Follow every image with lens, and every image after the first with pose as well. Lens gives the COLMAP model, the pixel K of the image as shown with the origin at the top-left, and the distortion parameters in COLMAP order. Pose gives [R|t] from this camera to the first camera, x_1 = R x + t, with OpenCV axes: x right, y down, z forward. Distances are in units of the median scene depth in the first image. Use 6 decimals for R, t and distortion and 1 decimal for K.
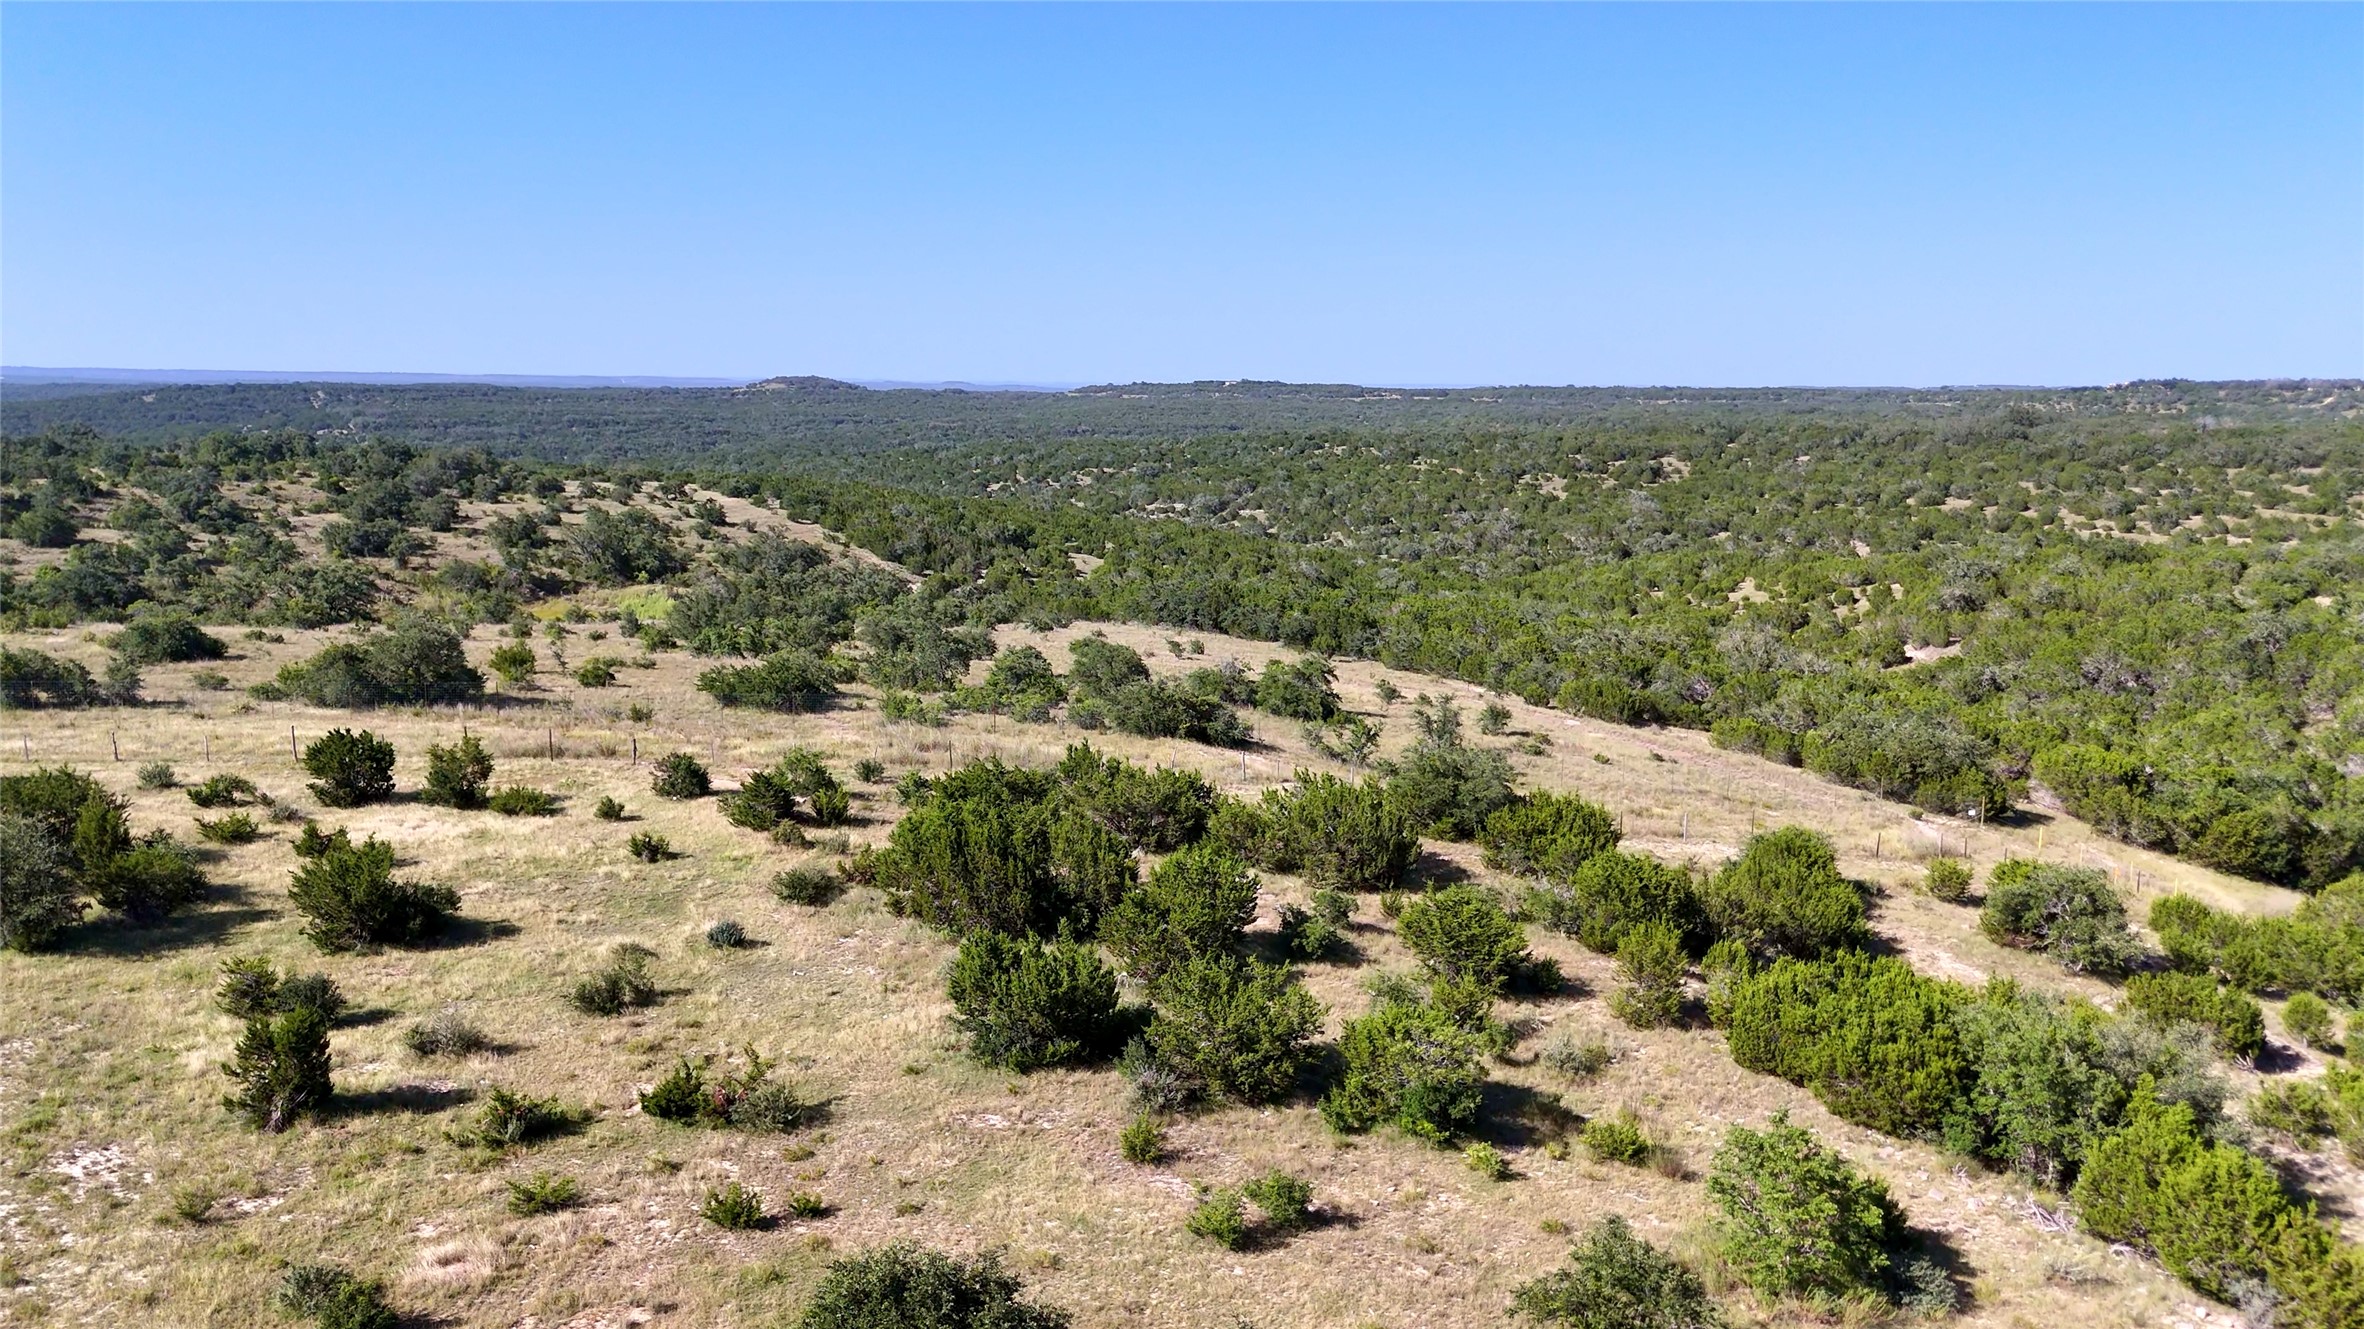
lens RADIAL K [[1749.0, 0, 1173.6], [0, 1749.0, 683.9], [0, 0, 1]] dist [0.058018, -0.056685]
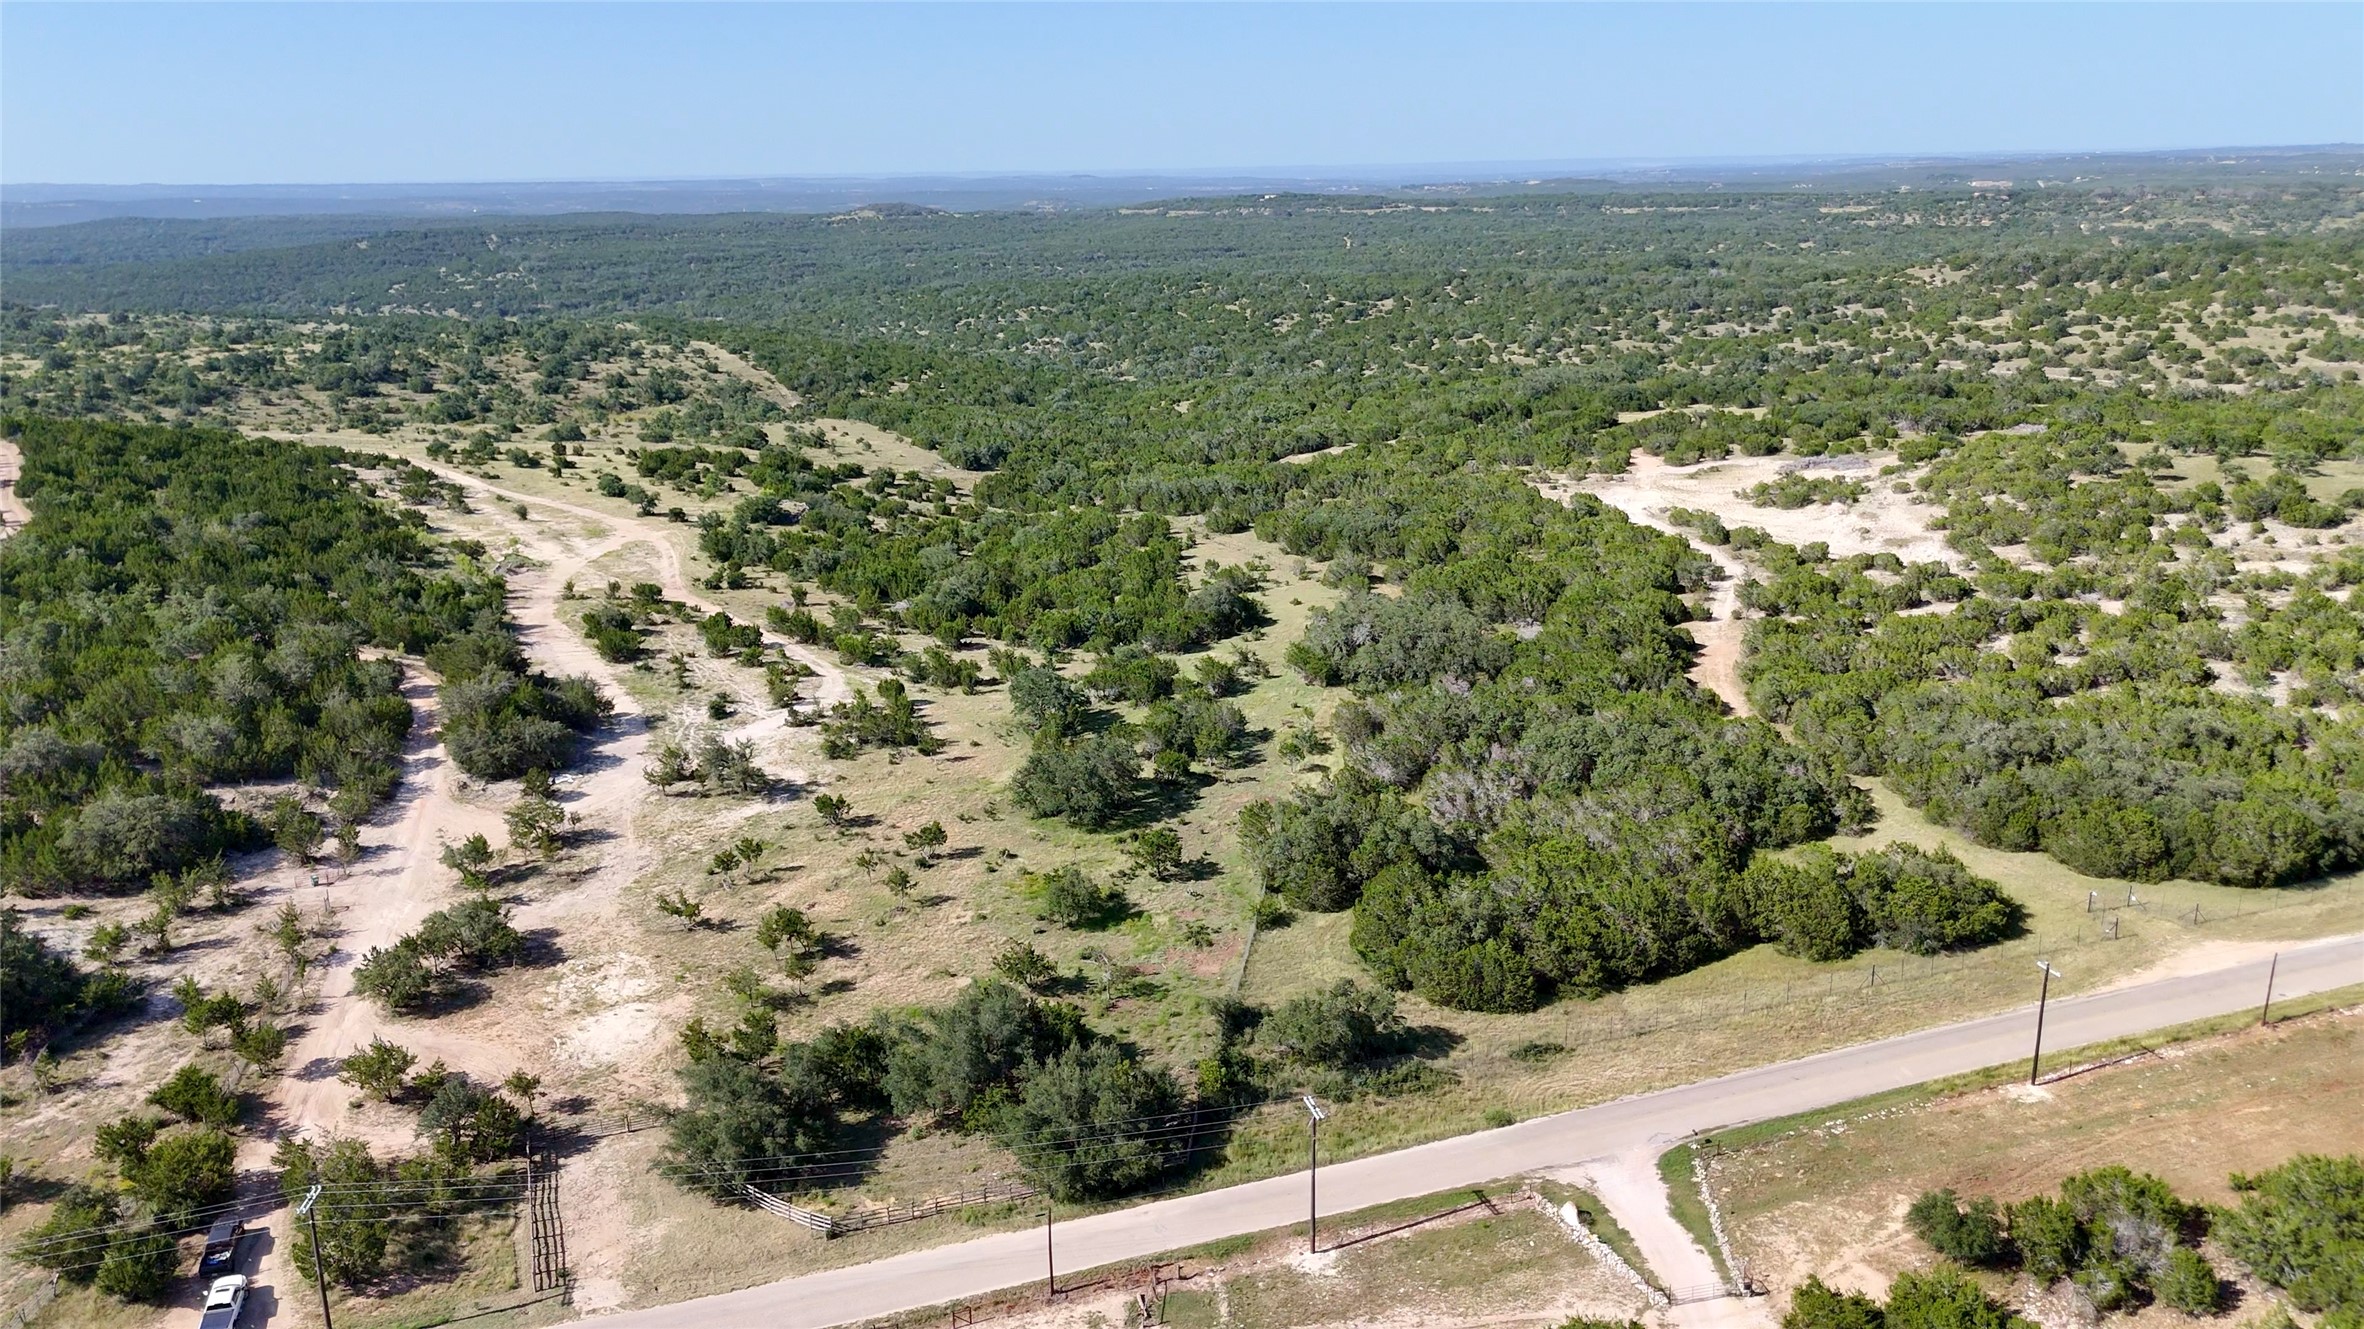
lens RADIAL K [[1749.0, 0, 1180.3], [0, 1749.0, 713.2], [0, 0, 1]] dist [0.058018, -0.056685]
pose [[0.996485, -0.002379, -0.083736, 0.450606], [0.013524, 0.991053, 0.132782, 0.037566], [0.082671, -0.133447, 0.987602, -1.026065]]
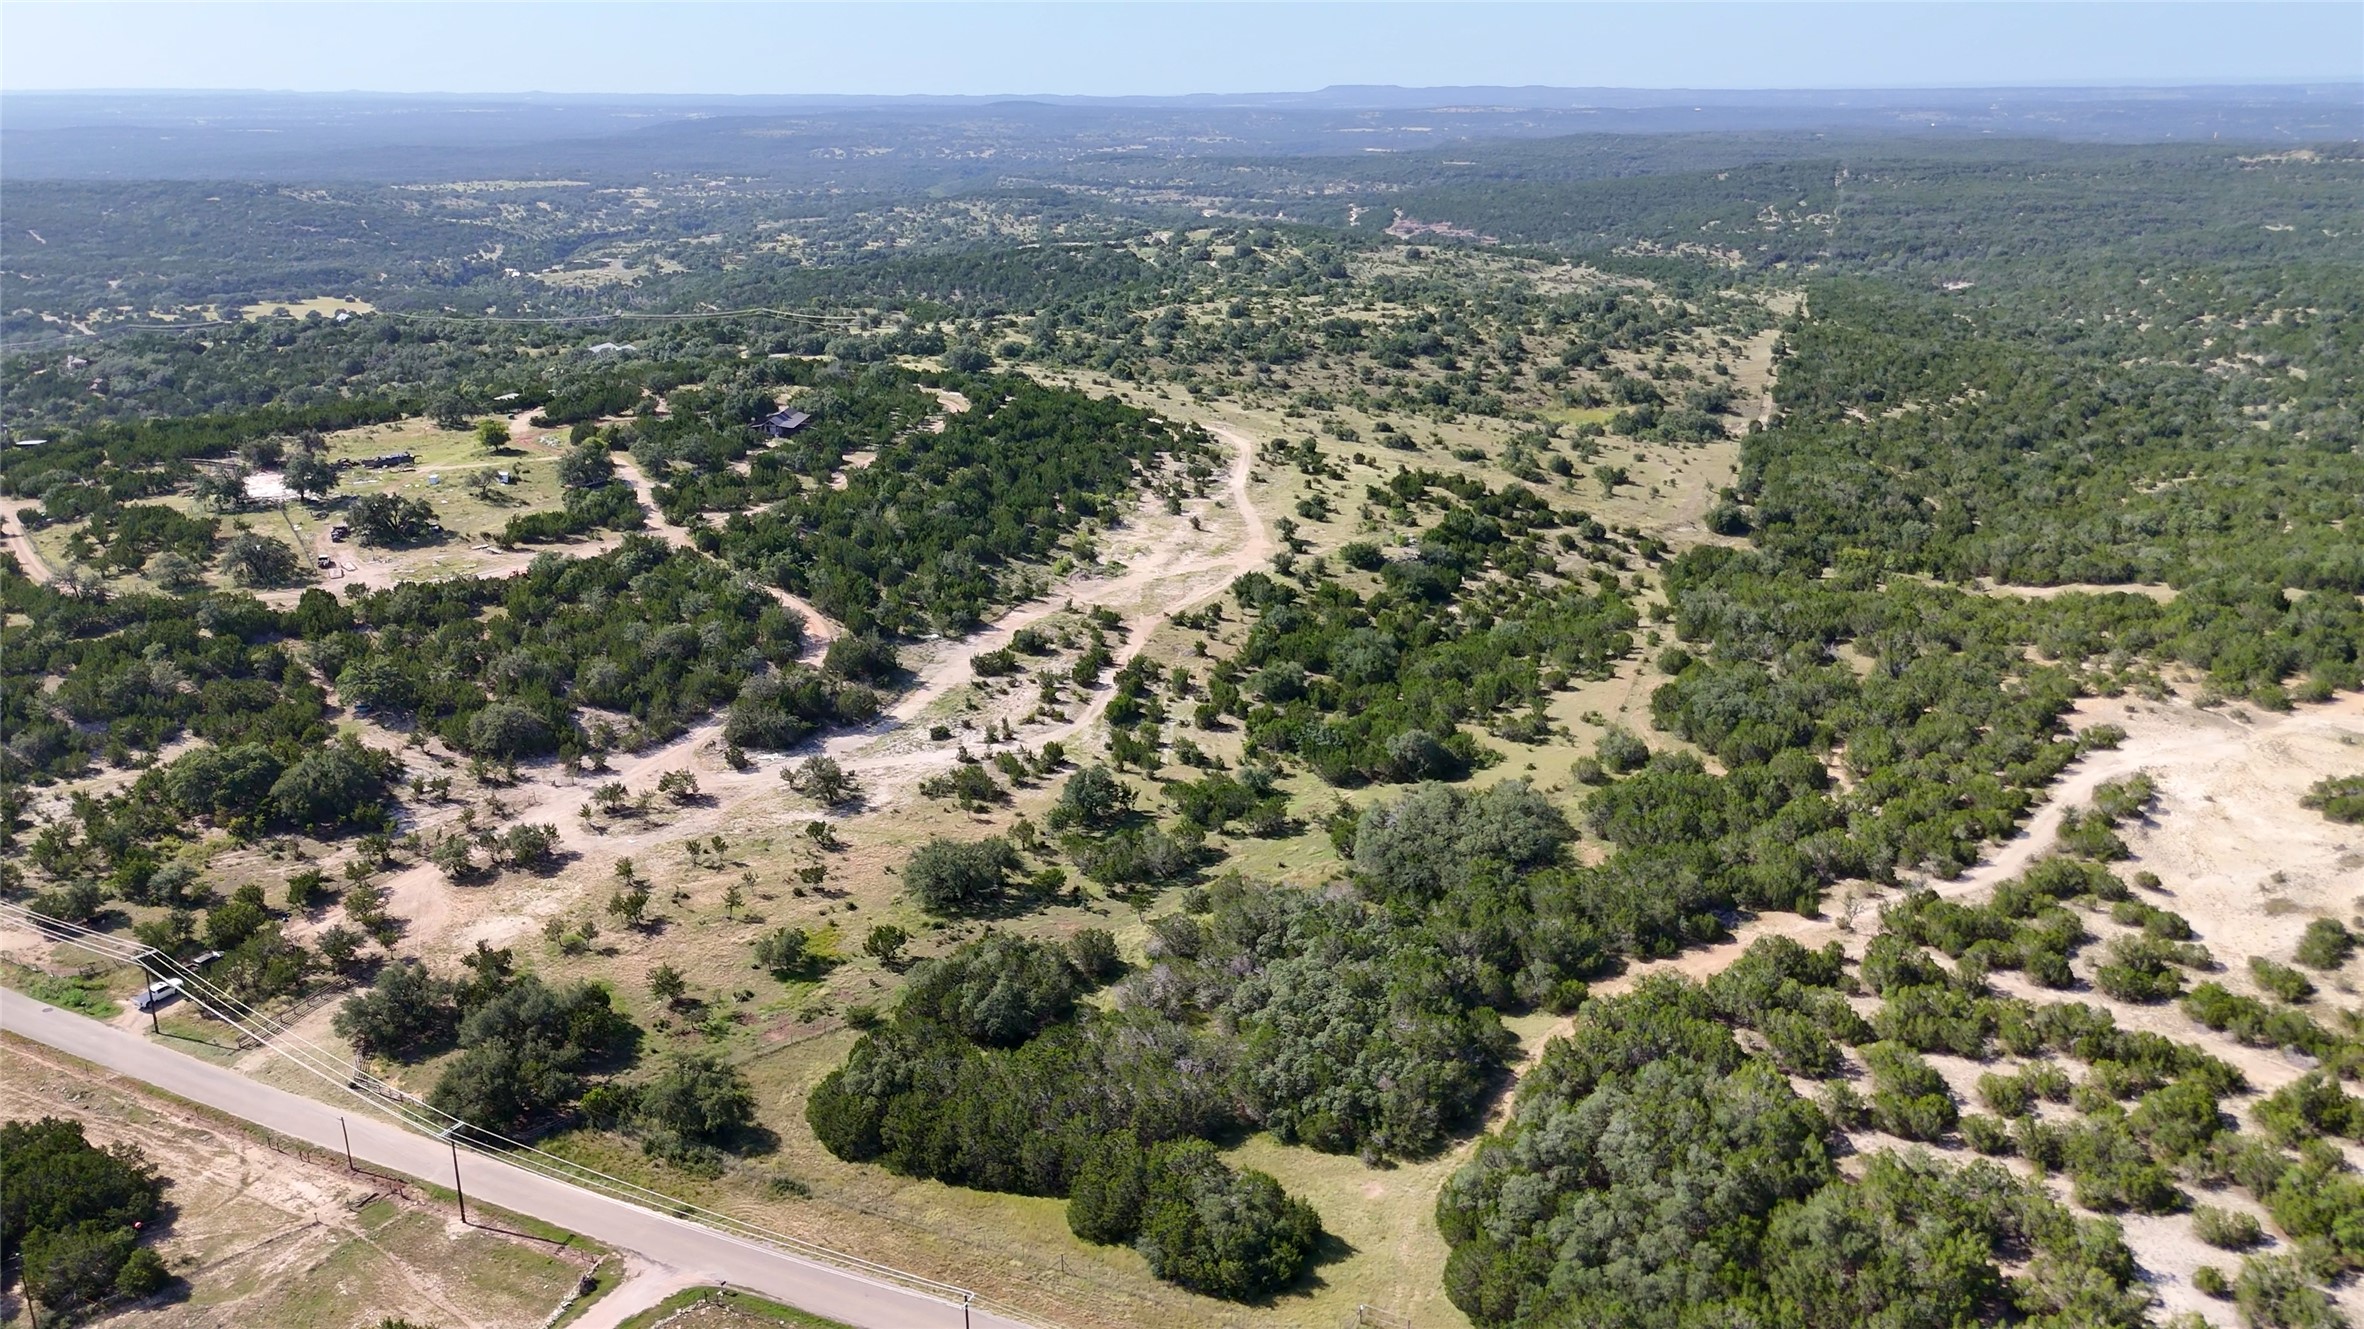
lens RADIAL K [[1749.0, 0, 1177.0], [0, 1749.0, 654.8], [0, 0, 1]] dist [0.058018, -0.056685]
pose [[0.646280, 0.220815, -0.730454, 0.924168], [-0.113525, 0.974388, 0.194113, -0.097669], [0.754609, -0.042526, 0.654795, -0.872371]]
